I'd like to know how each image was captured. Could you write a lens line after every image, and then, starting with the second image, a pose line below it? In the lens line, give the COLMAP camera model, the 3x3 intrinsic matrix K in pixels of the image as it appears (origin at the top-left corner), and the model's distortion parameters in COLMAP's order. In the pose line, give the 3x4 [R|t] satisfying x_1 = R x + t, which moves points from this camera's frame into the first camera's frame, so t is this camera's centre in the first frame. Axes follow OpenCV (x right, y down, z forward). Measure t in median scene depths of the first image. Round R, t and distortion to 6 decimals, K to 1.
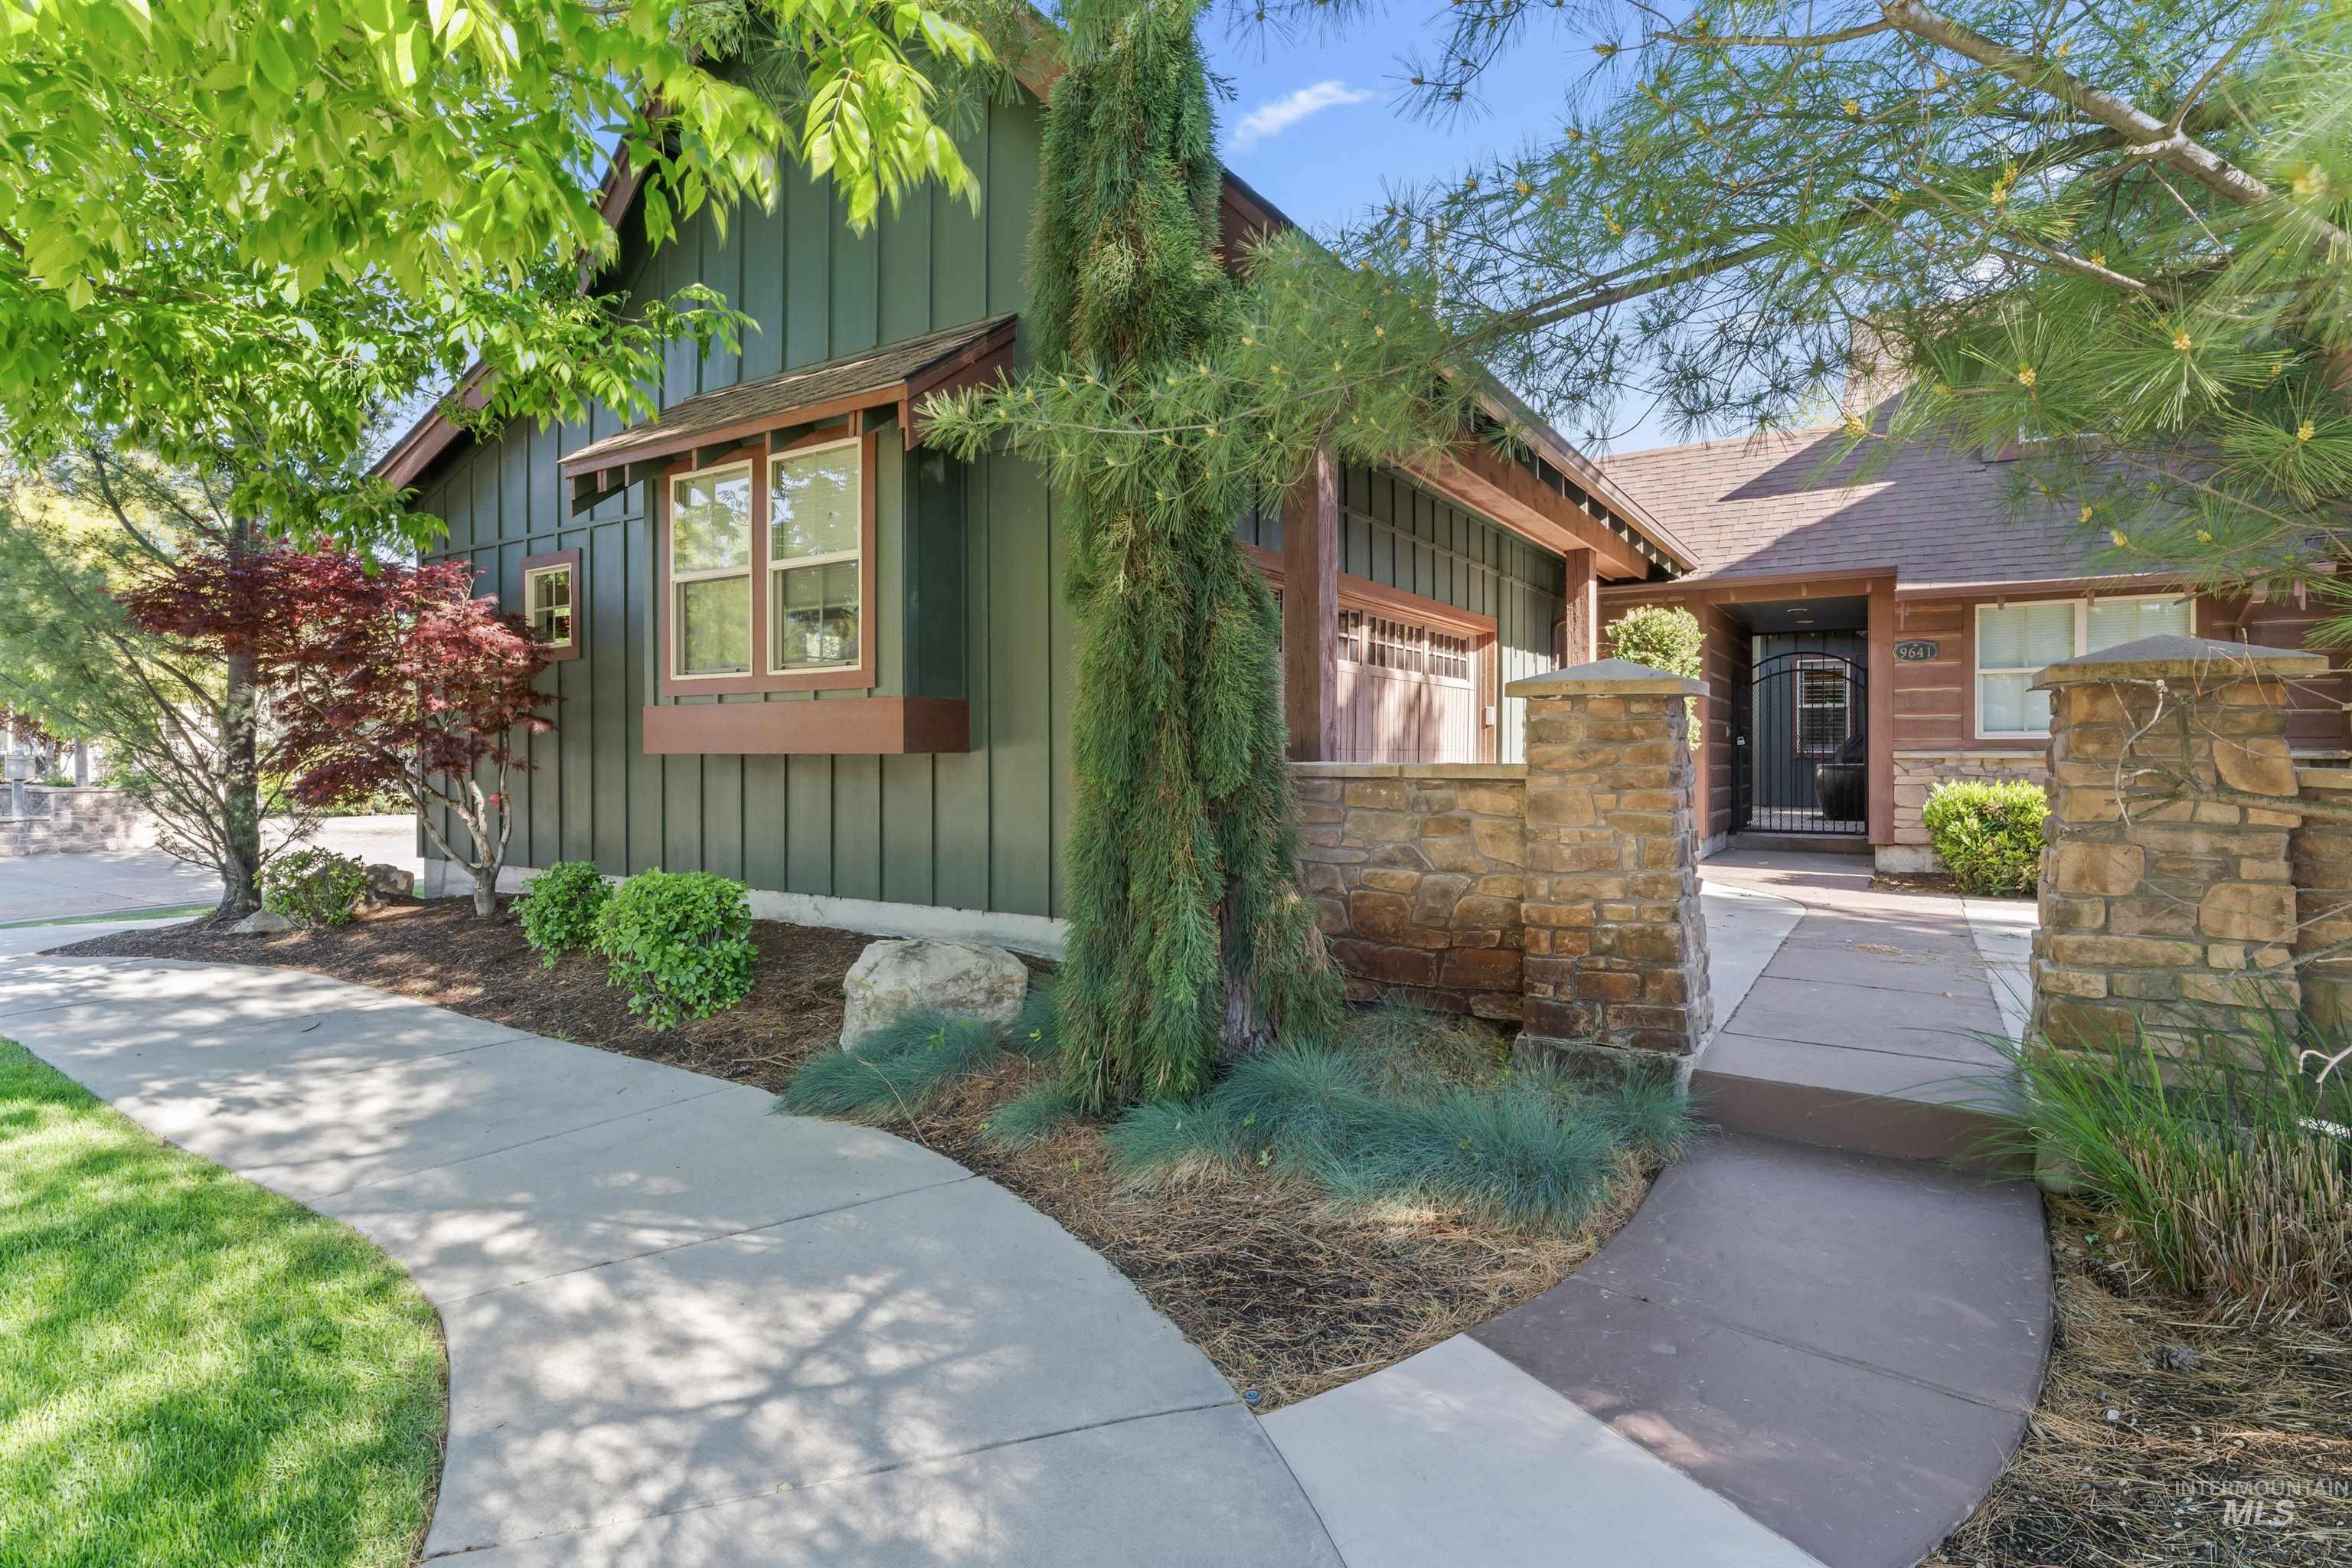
lens RADIAL K [[1164.4, 0, 1173.8], [0, 1164.4, 760.2], [0, 0, 1]] dist [-0.000133, -0.001563]
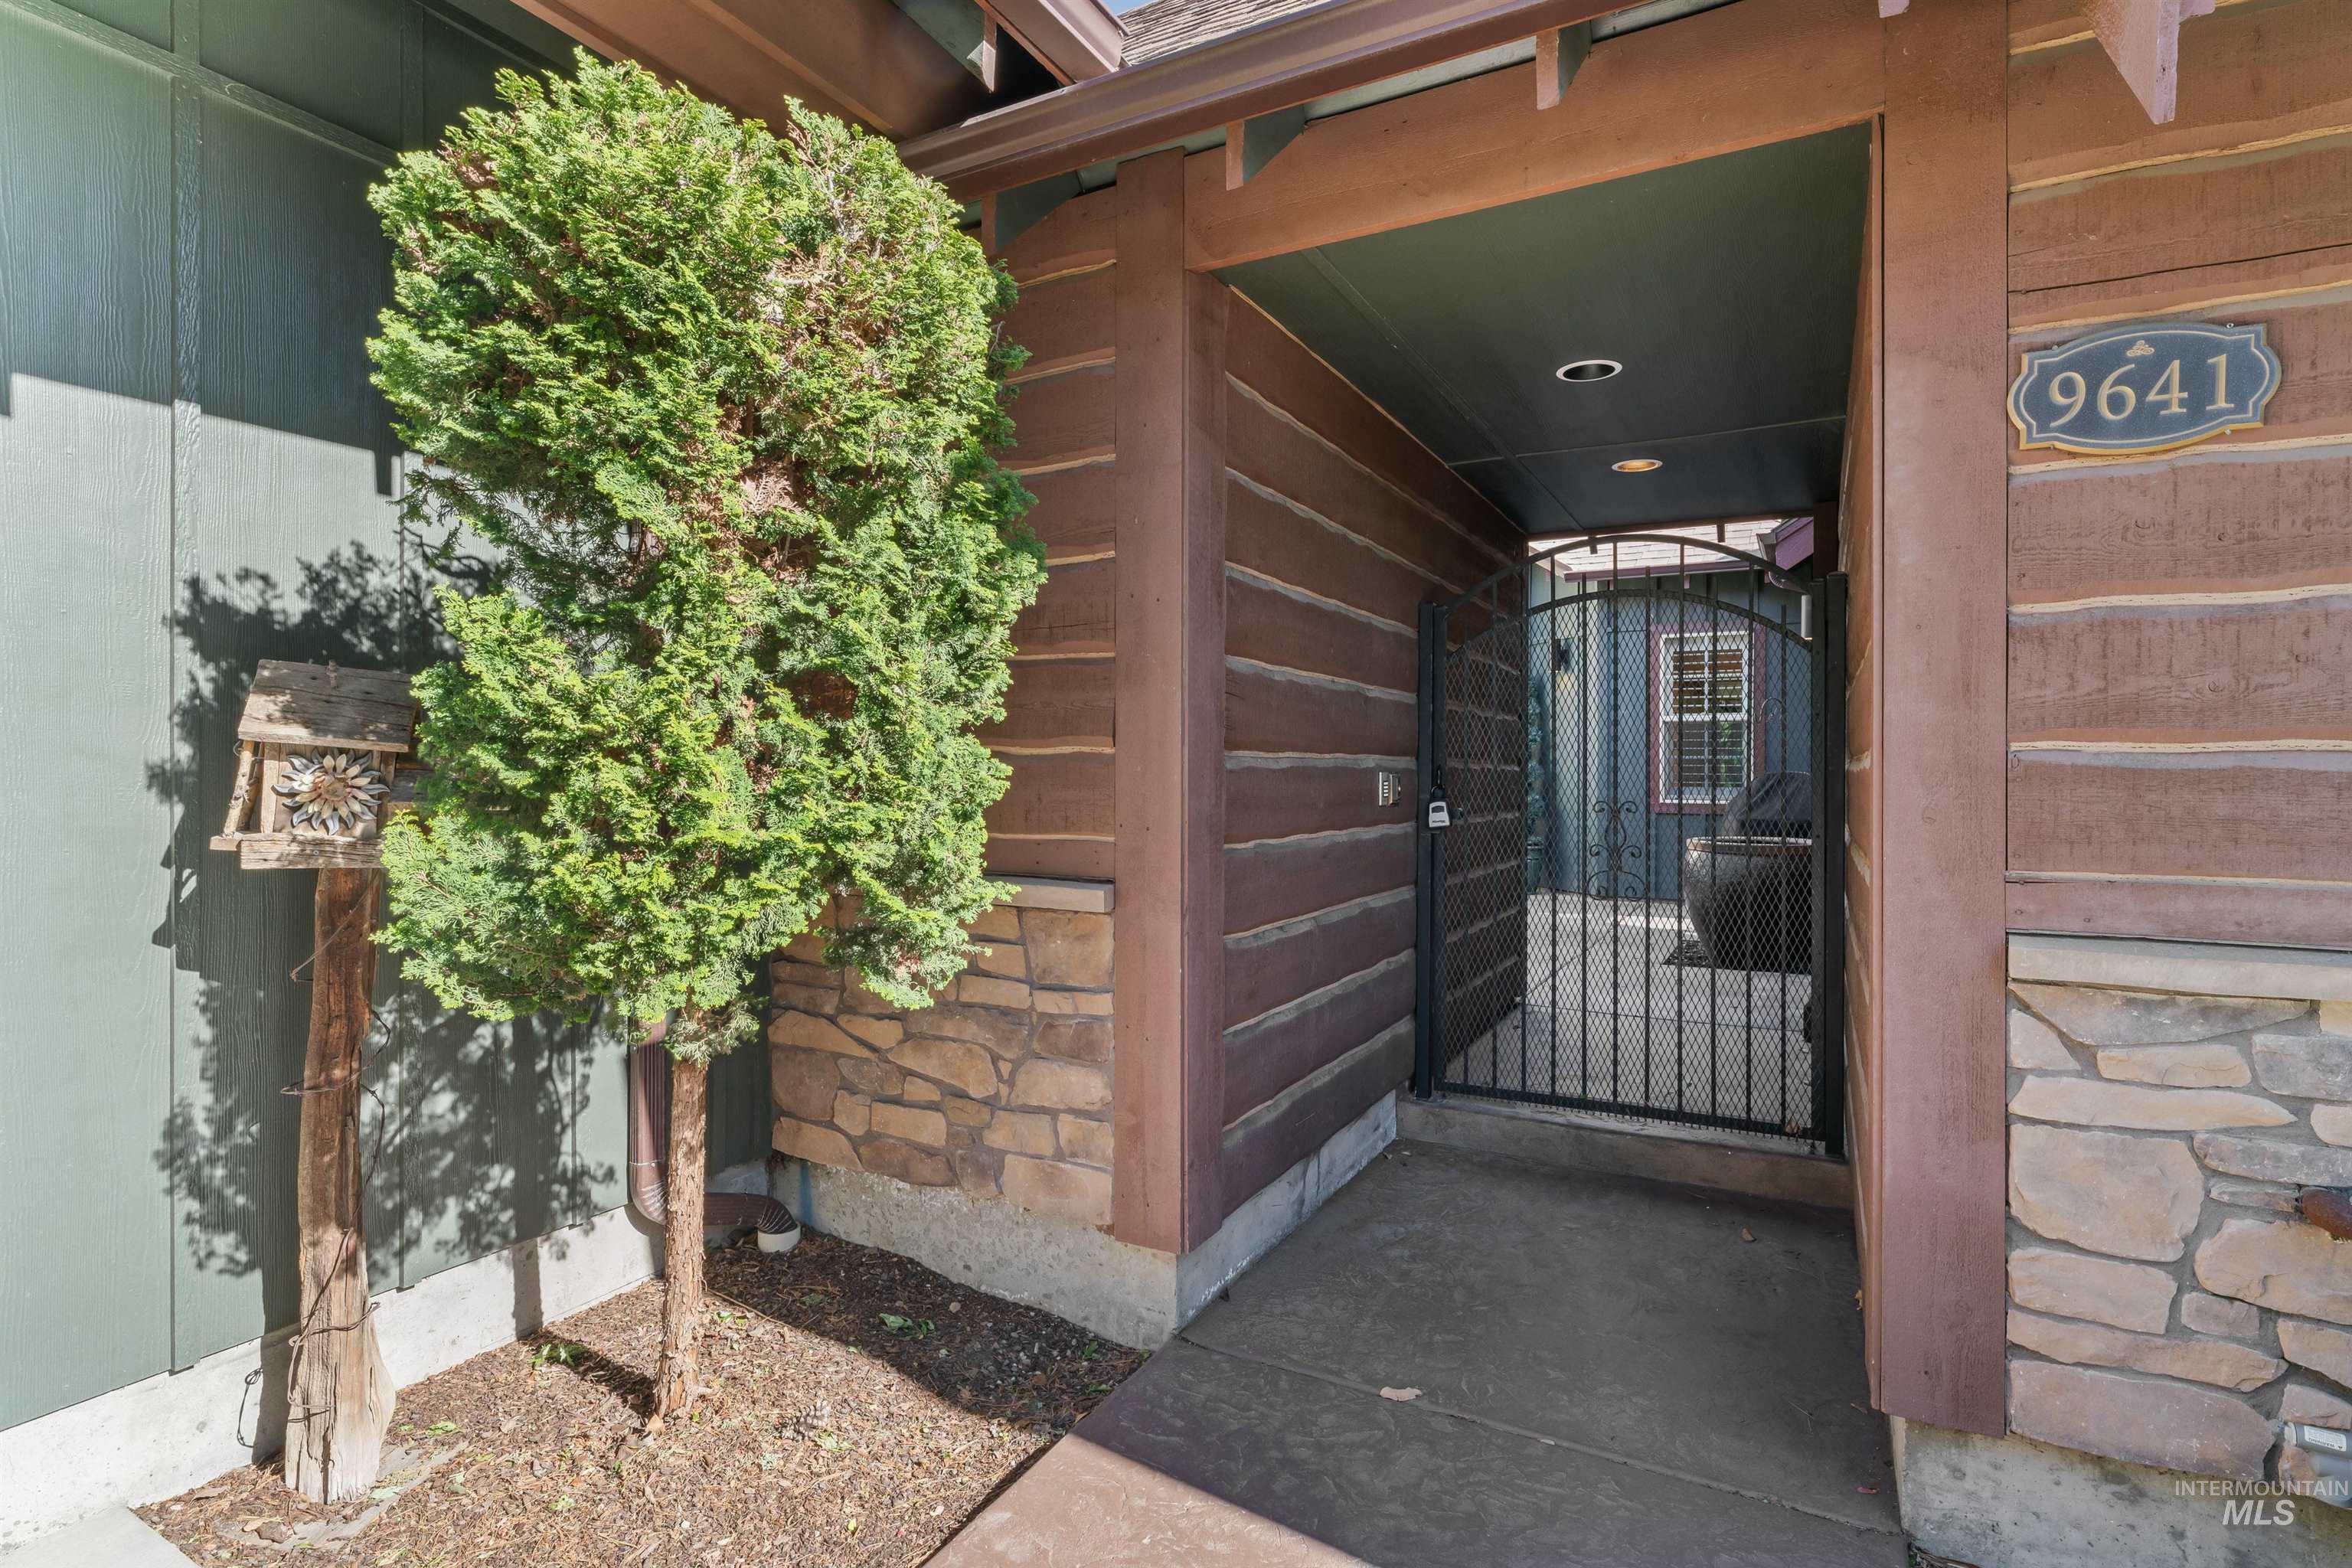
lens RADIAL K [[1164.4, 0, 1174.3], [0, 1164.4, 774.6], [0, 0, 1]] dist [-0.000133, -0.001563]
pose [[0.997907, 0.001799, 0.064647, 0.484838], [-0.001893, 0.999997, 0.001397, -0.034202], [-0.064644, -0.001517, 0.997907, 0.842825]]
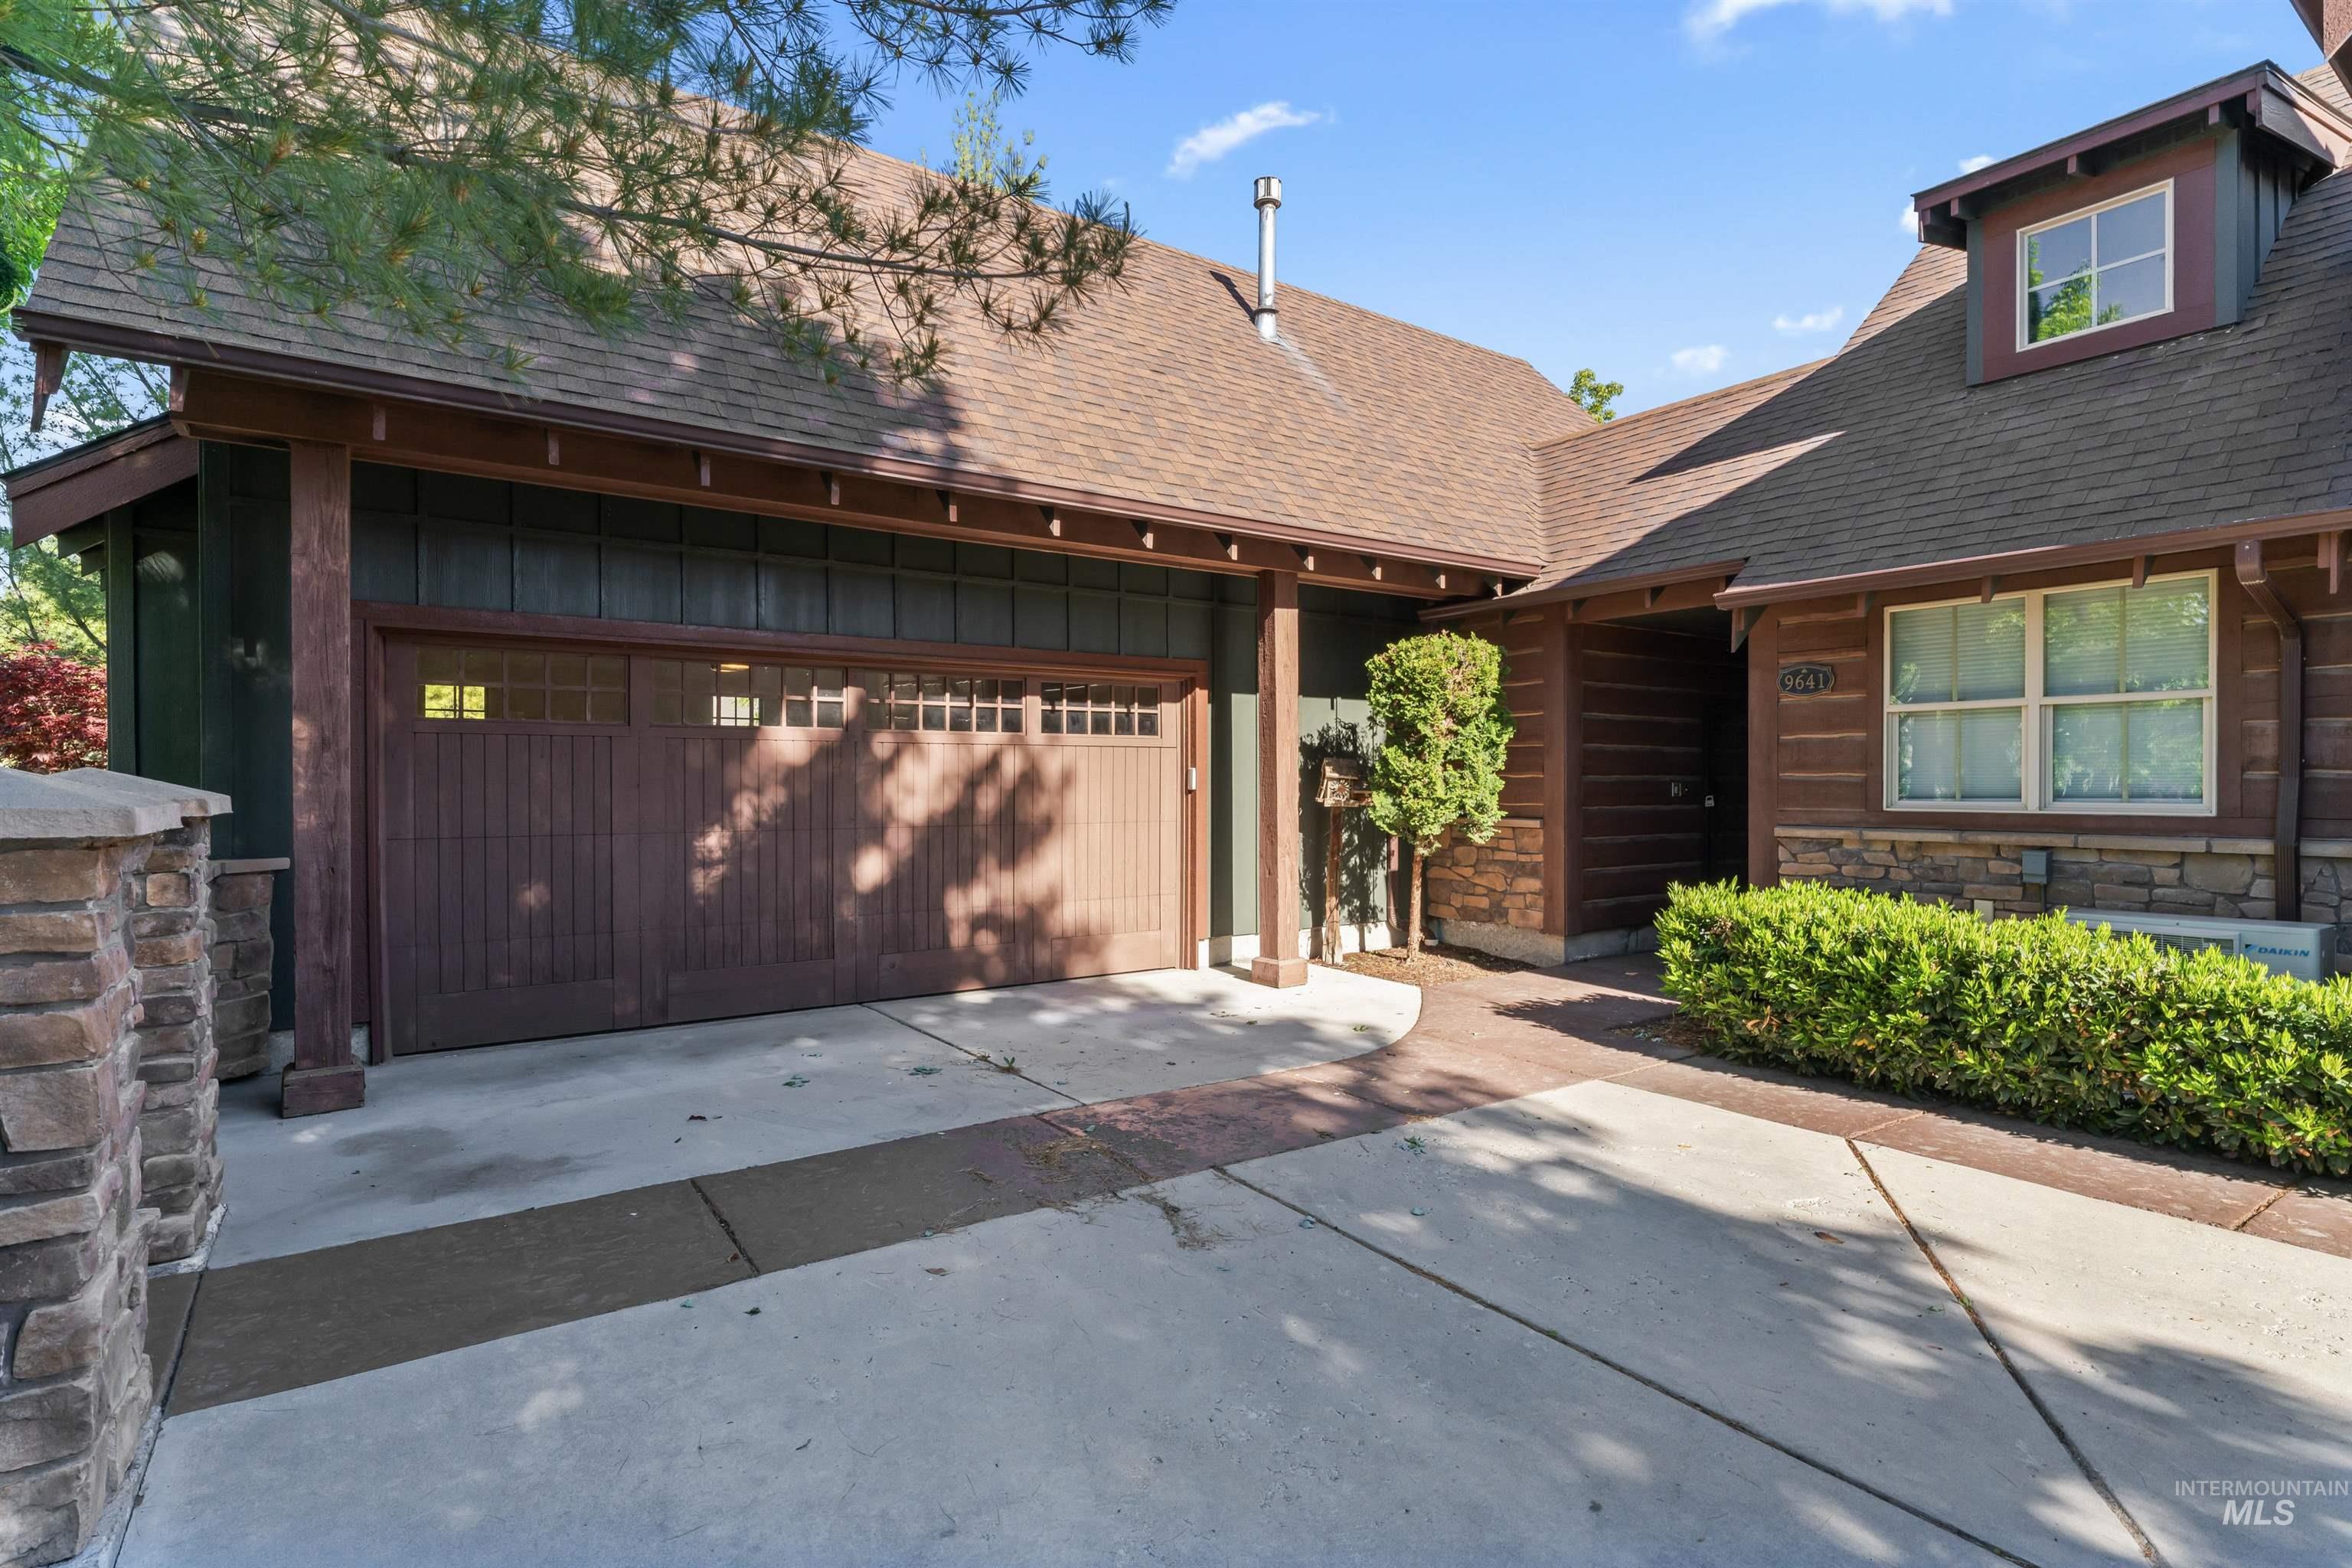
lens RADIAL K [[1164.4, 0, 1170.5], [0, 1164.4, 786.7], [0, 0, 1]] dist [-0.000133, -0.001563]
pose [[0.920790, -0.002324, -0.390053, 0.568590], [0.002250, 0.999997, -0.000646, -0.031857], [0.390053, -0.000283, 0.920792, 0.232488]]
